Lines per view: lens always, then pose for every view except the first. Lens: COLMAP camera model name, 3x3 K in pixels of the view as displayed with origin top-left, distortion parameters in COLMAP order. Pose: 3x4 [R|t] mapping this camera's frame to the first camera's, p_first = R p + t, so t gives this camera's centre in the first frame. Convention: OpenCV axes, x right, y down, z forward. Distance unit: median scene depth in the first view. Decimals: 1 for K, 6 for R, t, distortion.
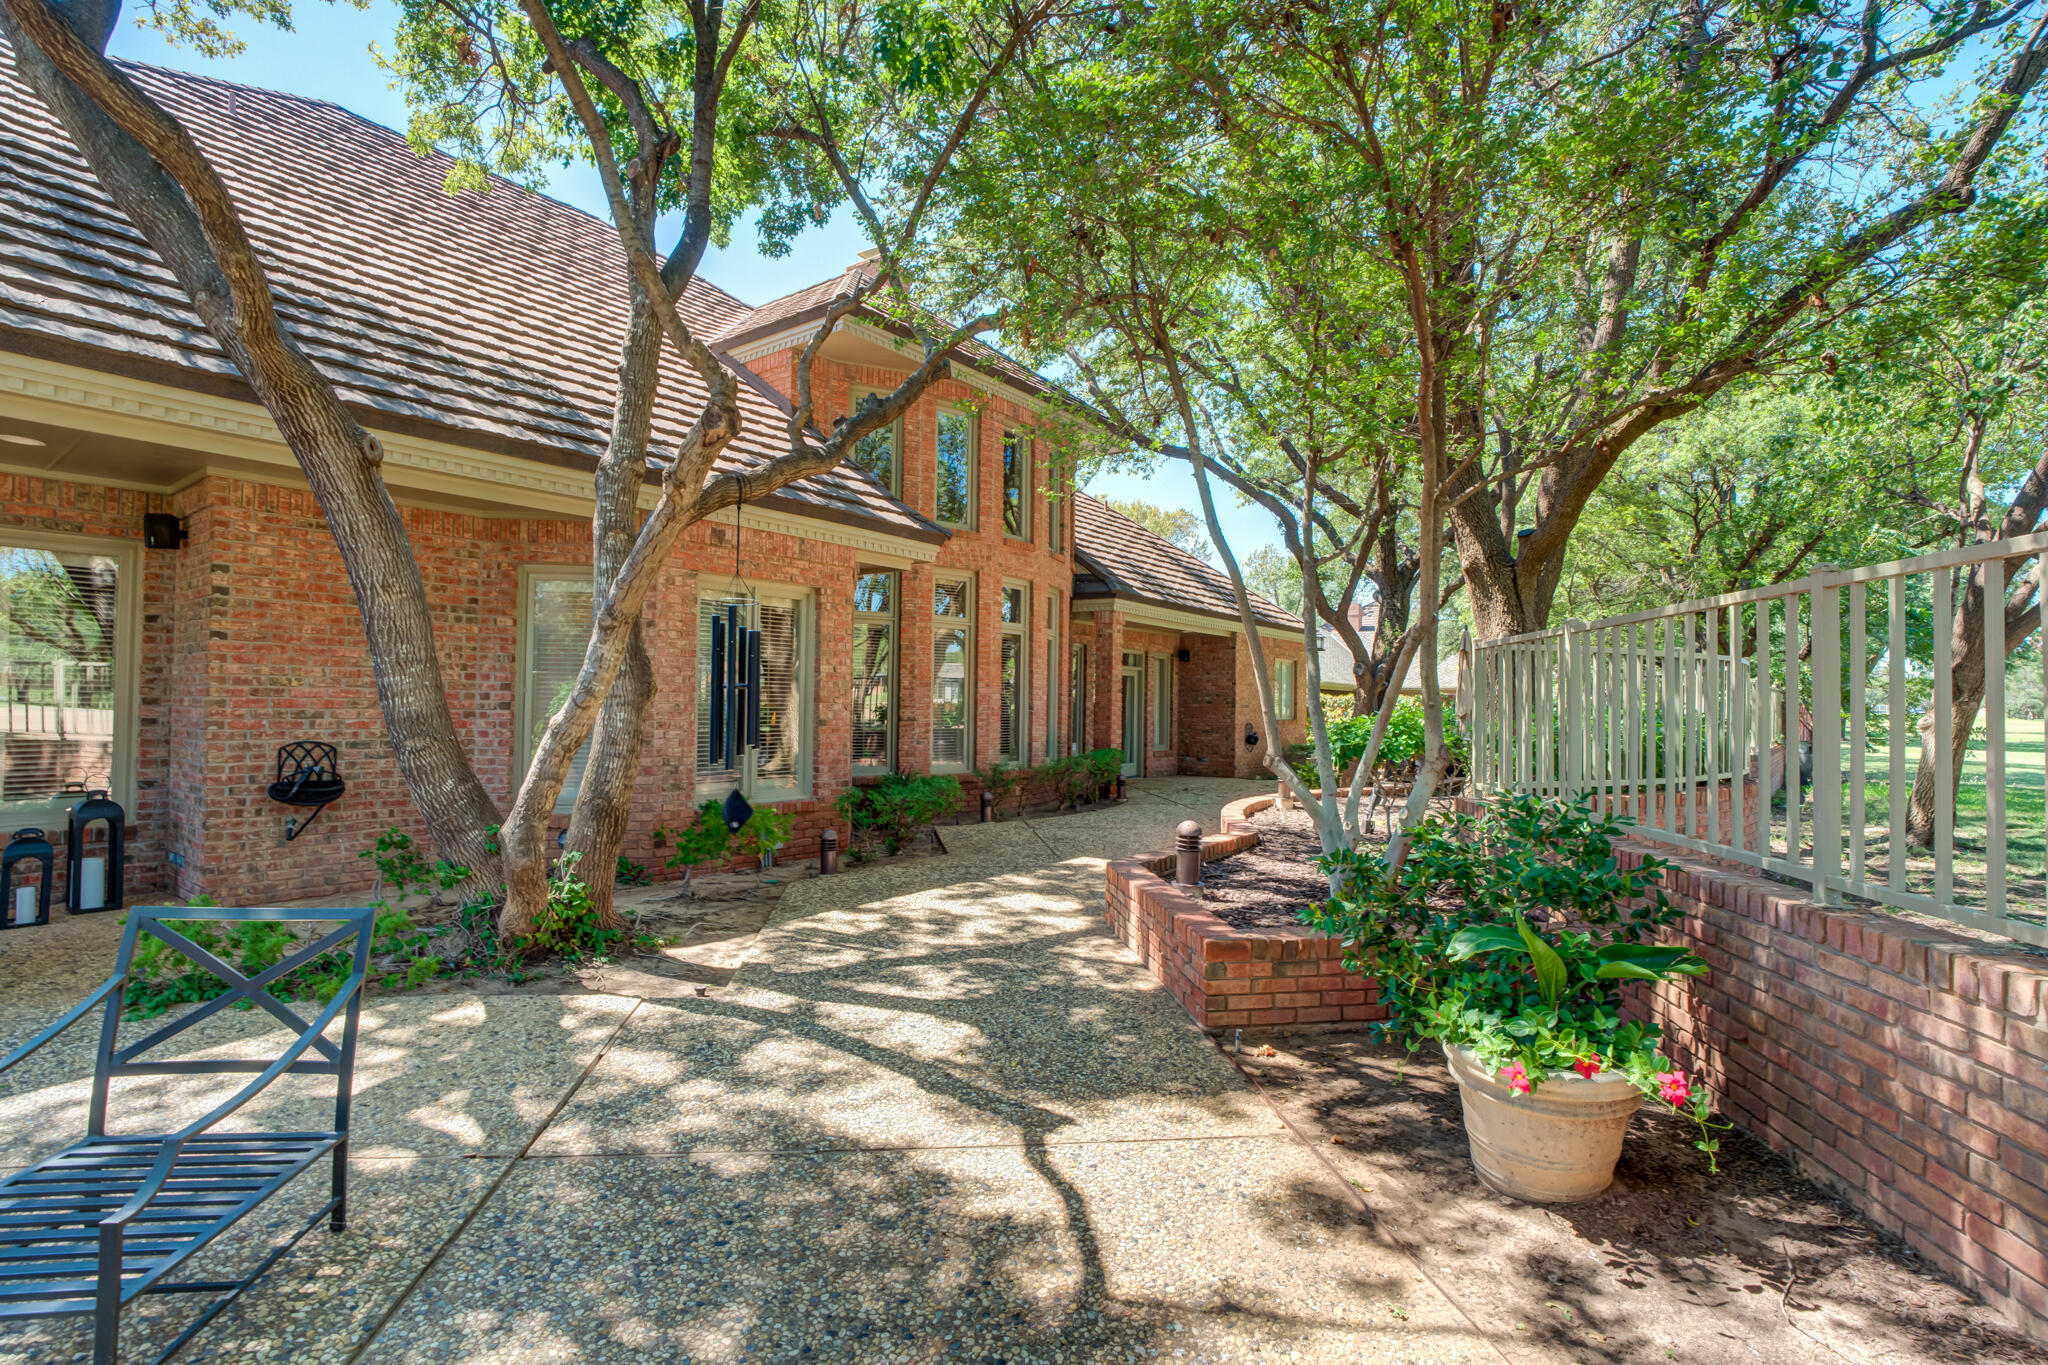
lens RADIAL K [[952.5, 0, 1010.7], [0, 952.5, 670.7], [0, 0, 1]] dist [-0.001771, 0.001086]
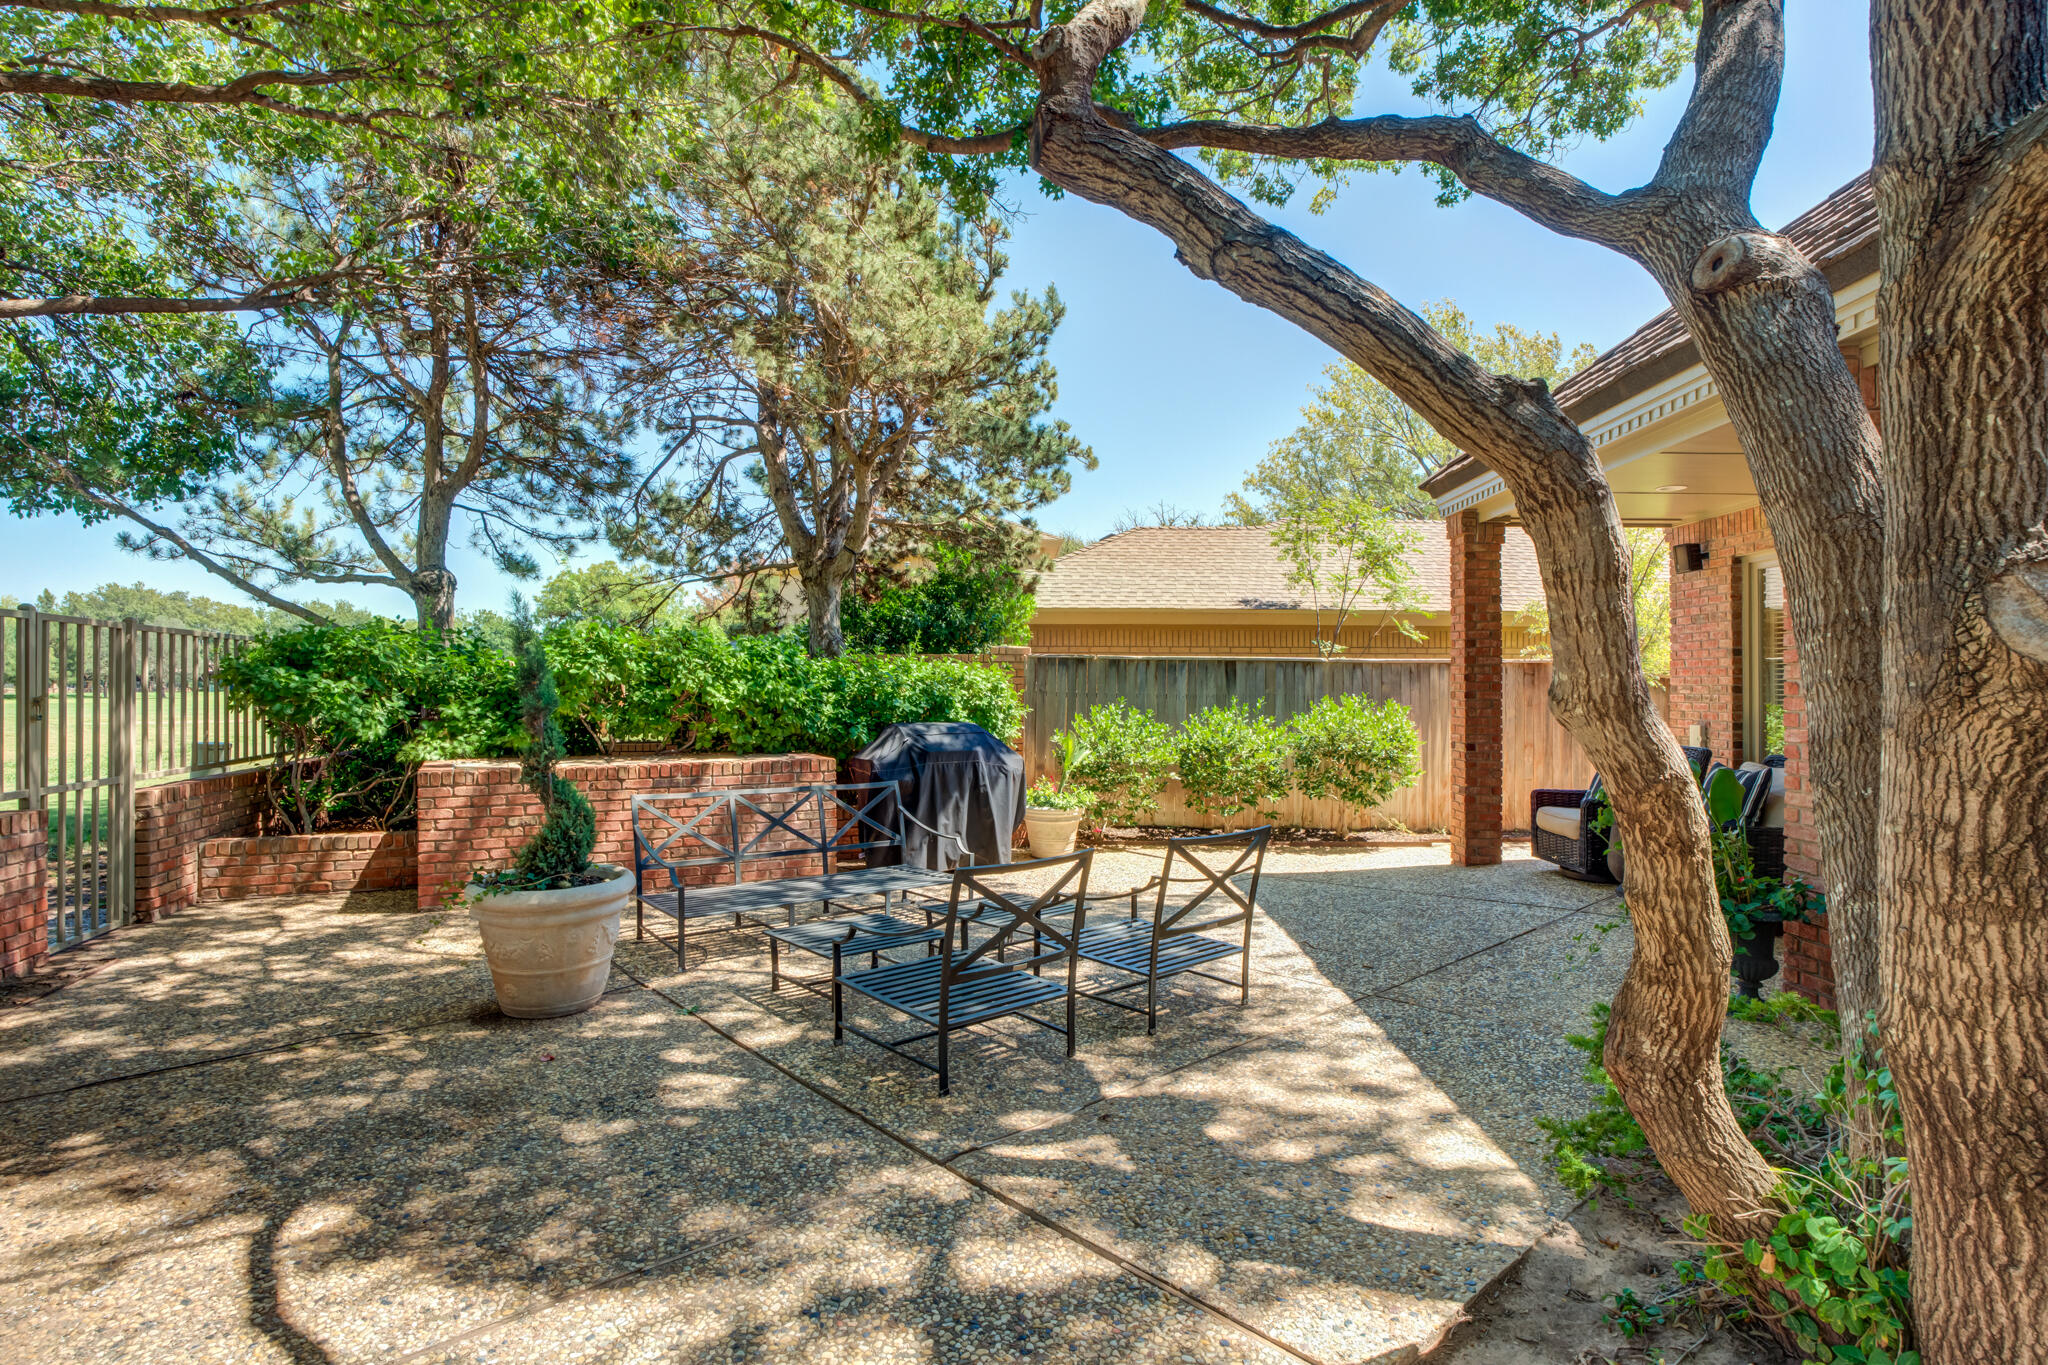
lens RADIAL K [[952.5, 0, 1010.7], [0, 952.5, 670.7], [0, 0, 1]] dist [-0.001771, 0.001086]
pose [[-0.836515, -0.014633, -0.547749, -0.007038], [0.009441, 0.999110, -0.041109, 0.015562], [0.547863, -0.039559, -0.835632, 0.937050]]
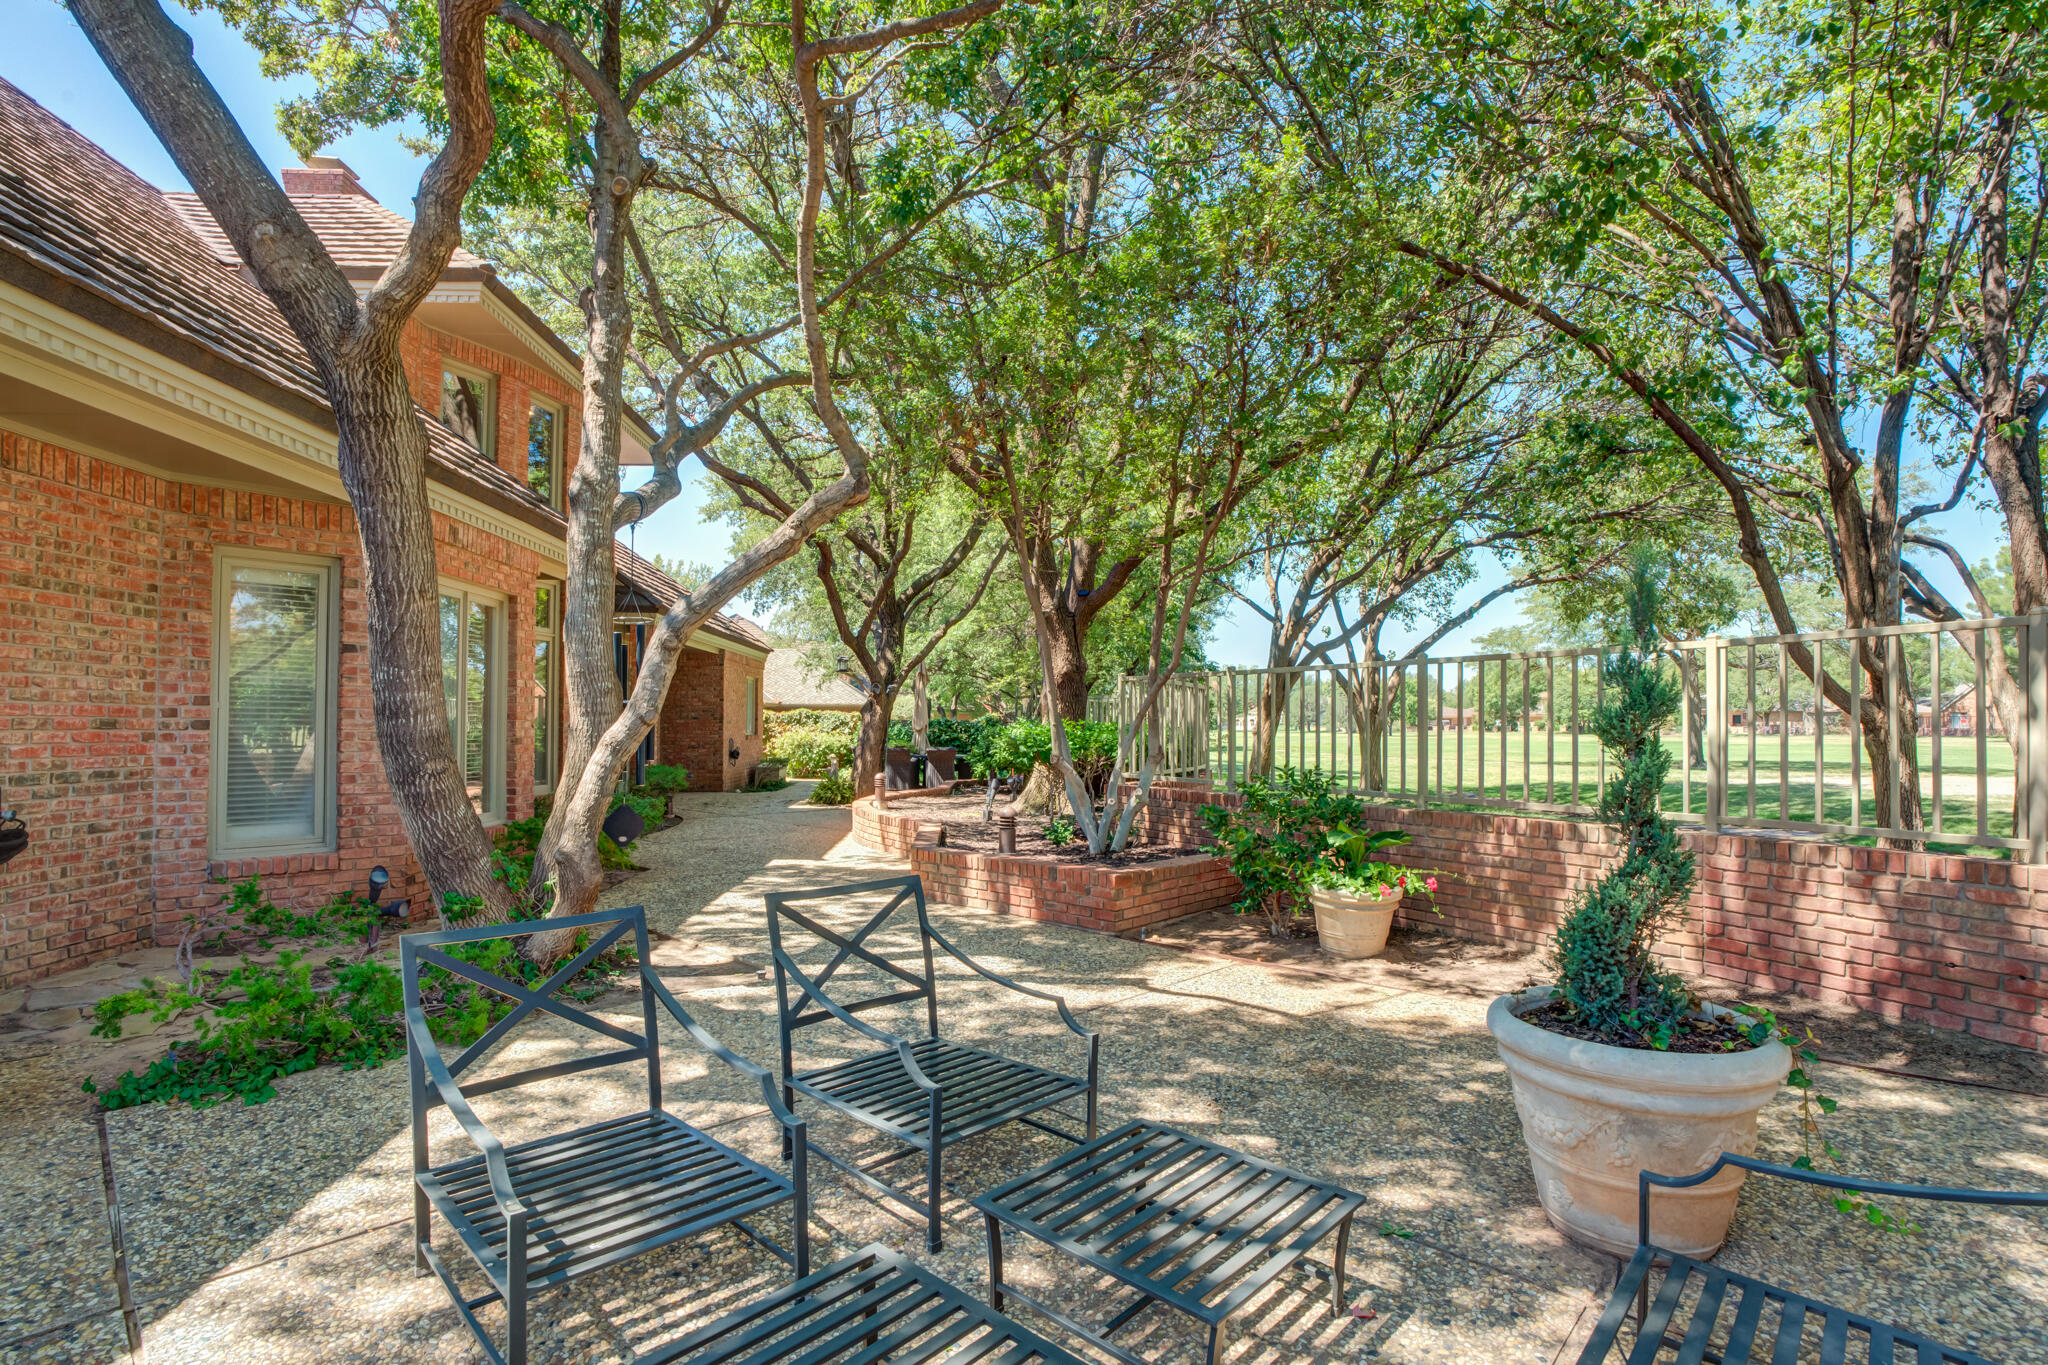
lens RADIAL K [[1000.3, 0, 1017.2], [0, 1000.3, 710.9], [0, 0, 1]] dist [-0.004896, 0.000166]
pose [[0.755458, 0.001800, 0.655195, -0.647843], [-0.018540, 0.999655, 0.018631, -0.002936], [-0.654935, -0.026222, 0.755230, -0.063863]]
